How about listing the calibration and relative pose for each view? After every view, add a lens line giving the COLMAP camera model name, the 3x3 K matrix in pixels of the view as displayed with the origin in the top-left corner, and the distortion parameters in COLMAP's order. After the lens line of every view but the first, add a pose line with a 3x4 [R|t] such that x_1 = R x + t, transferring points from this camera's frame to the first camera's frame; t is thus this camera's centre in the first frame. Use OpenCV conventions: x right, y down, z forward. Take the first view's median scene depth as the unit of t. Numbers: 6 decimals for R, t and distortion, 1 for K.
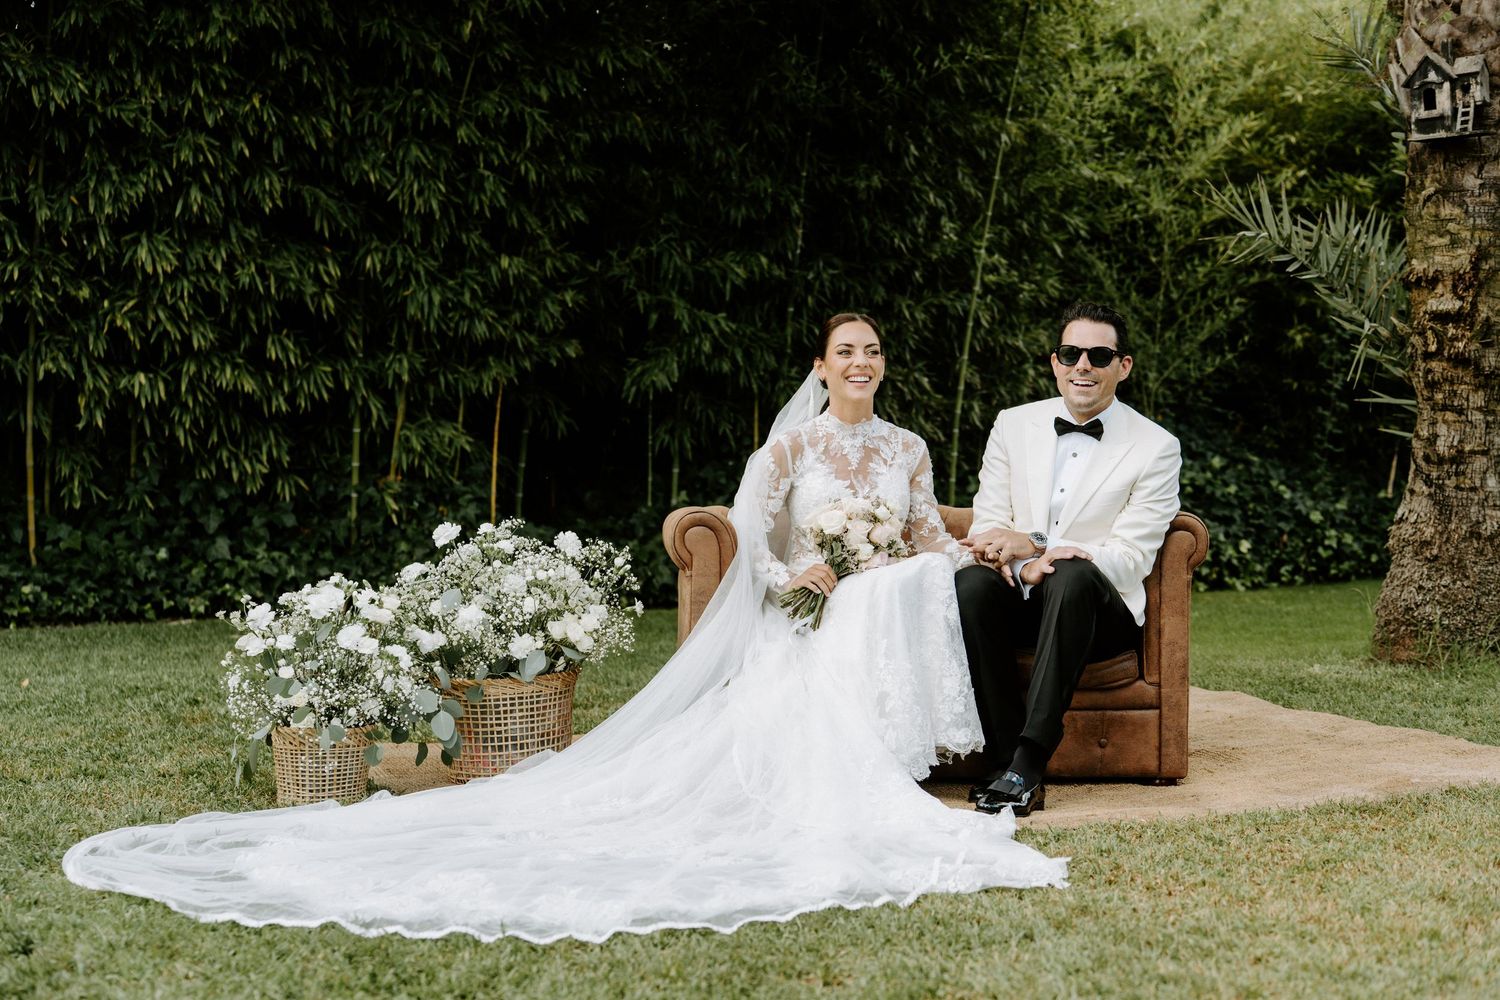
lens RADIAL K [[1950.3, 0, 748.5], [0, 1950.3, 497.6], [0, 0, 1]] dist [0.028824, 0.000000]
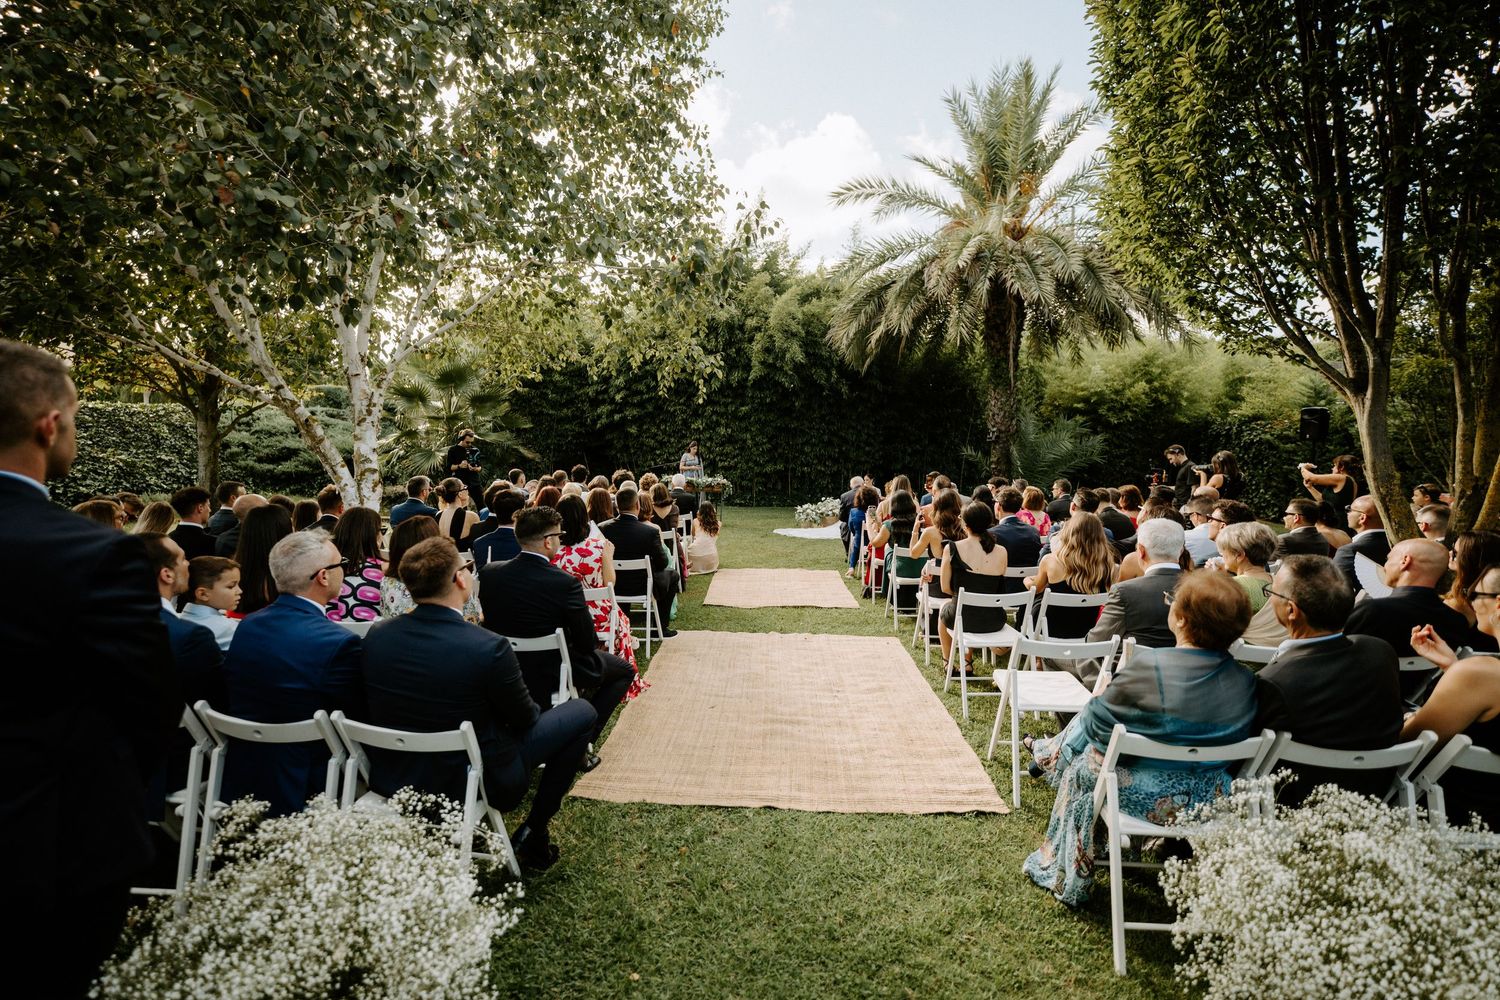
lens RADIAL K [[711.8, 0, 746.4], [0, 711.8, 501.0], [0, 0, 1]] dist [-0.004604, -0.000246]
pose [[0.889057, 0.047754, -0.455300, 0.669838], [-0.024513, 0.998084, 0.056817, -0.097473], [0.457141, -0.039353, 0.888523, -1.317885]]
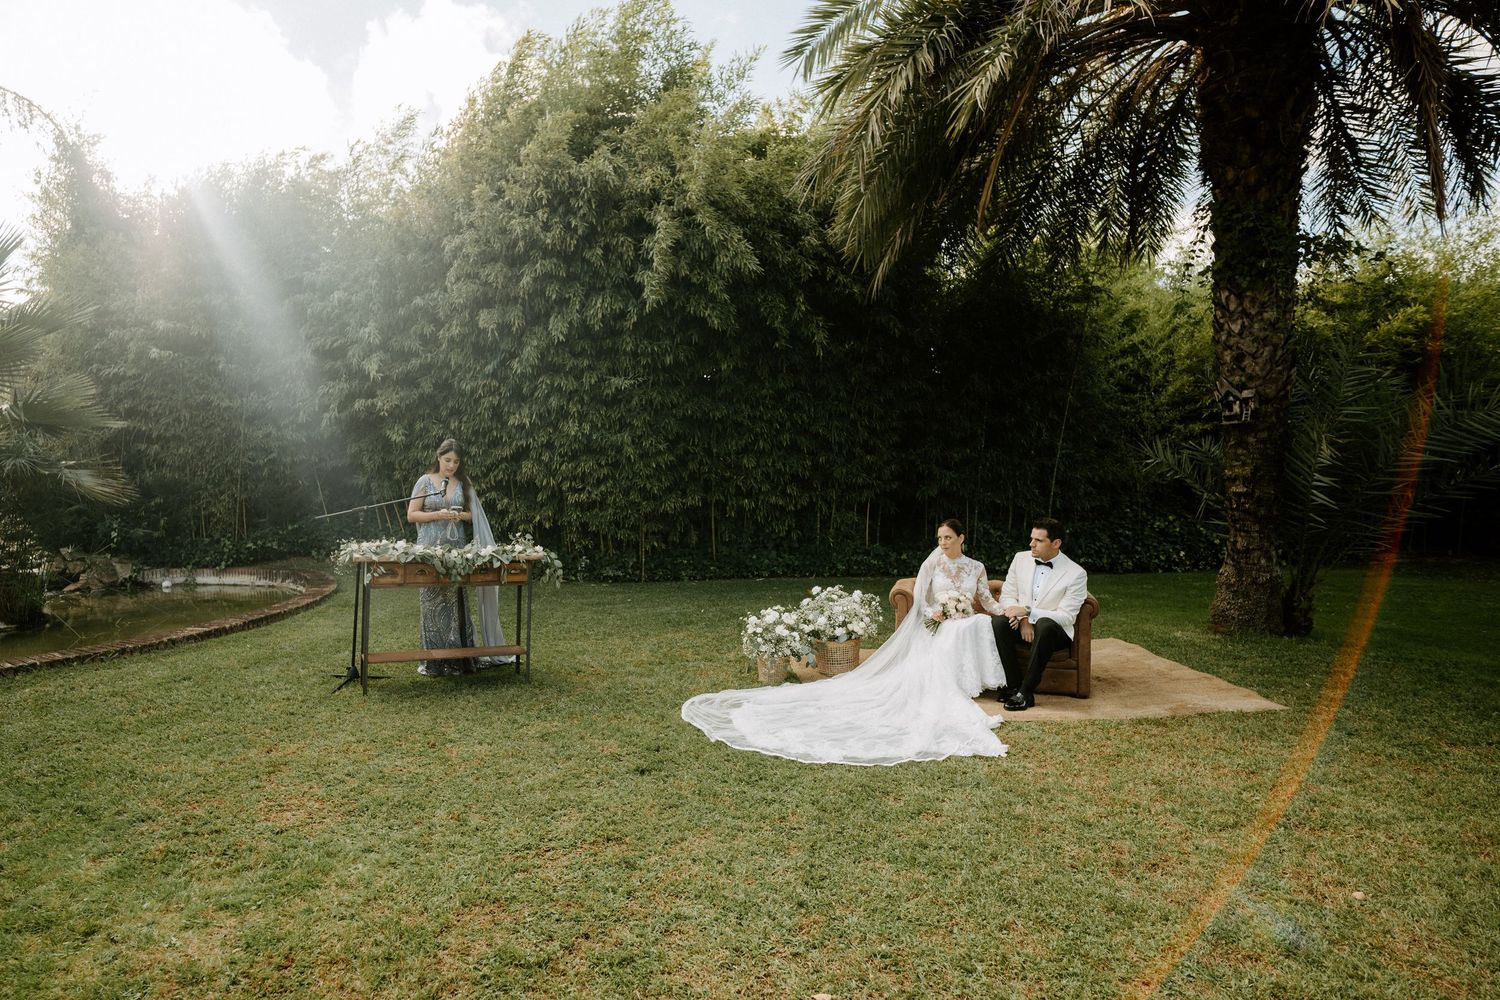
lens RADIAL K [[711.8, 0, 745.6], [0, 711.8, 503.6], [0, 0, 1]] dist [-0.004604, -0.000246]
pose [[0.937381, 0.008638, -0.348199, 0.088089], [-0.000725, 0.999739, 0.022850, -0.100207], [0.348306, -0.021167, 0.937142, -0.038536]]
